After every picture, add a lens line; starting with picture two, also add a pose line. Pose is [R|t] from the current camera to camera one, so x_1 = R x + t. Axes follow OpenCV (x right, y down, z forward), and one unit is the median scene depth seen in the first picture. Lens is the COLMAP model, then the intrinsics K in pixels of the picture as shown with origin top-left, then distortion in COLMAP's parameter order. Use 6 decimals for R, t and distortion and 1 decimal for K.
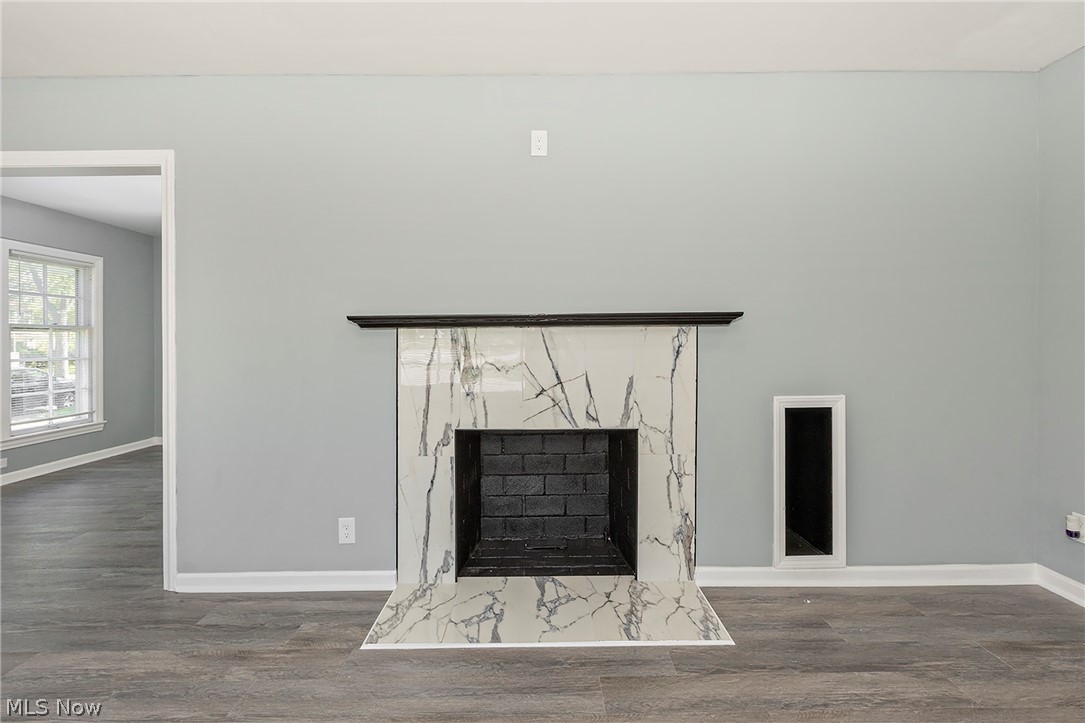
lens RADIAL K [[507.1, 0, 540.4], [0, 507.1, 344.3], [0, 0, 1]] dist [0.006014, -0.002234]
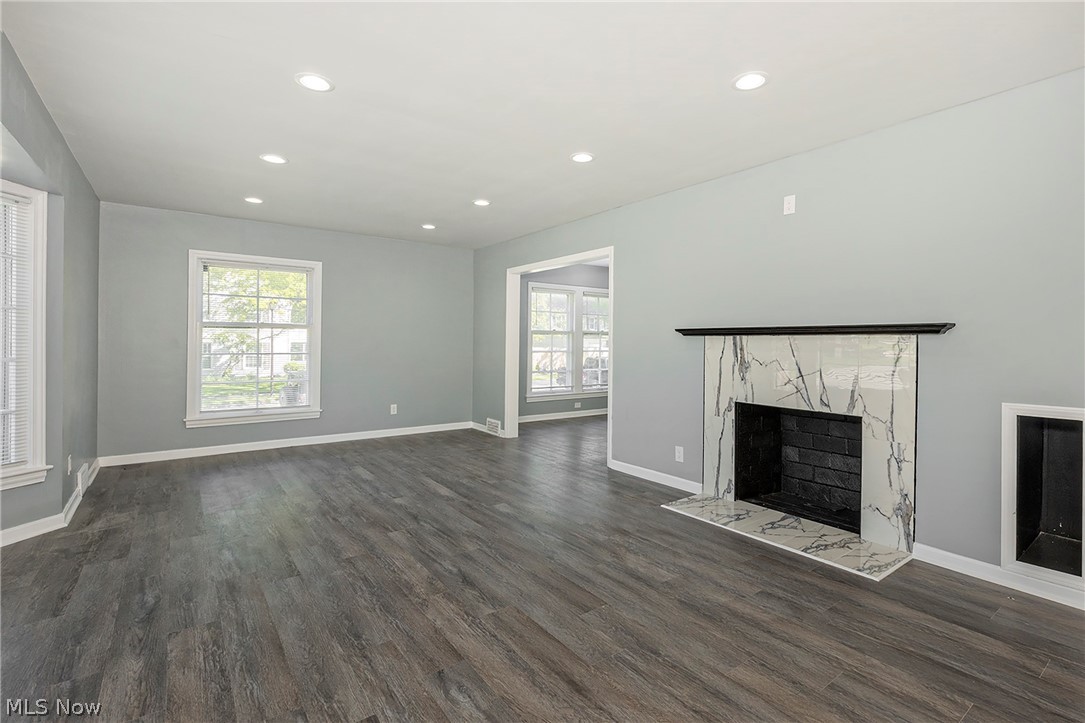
lens RADIAL K [[507.1, 0, 547.3], [0, 507.1, 343.7], [0, 0, 1]] dist [0.006014, -0.002234]
pose [[0.581112, 0.016541, -0.813656, 0.758864], [-0.018133, 0.999808, 0.007375, -0.009207], [0.813622, 0.010468, 0.581300, -0.365474]]
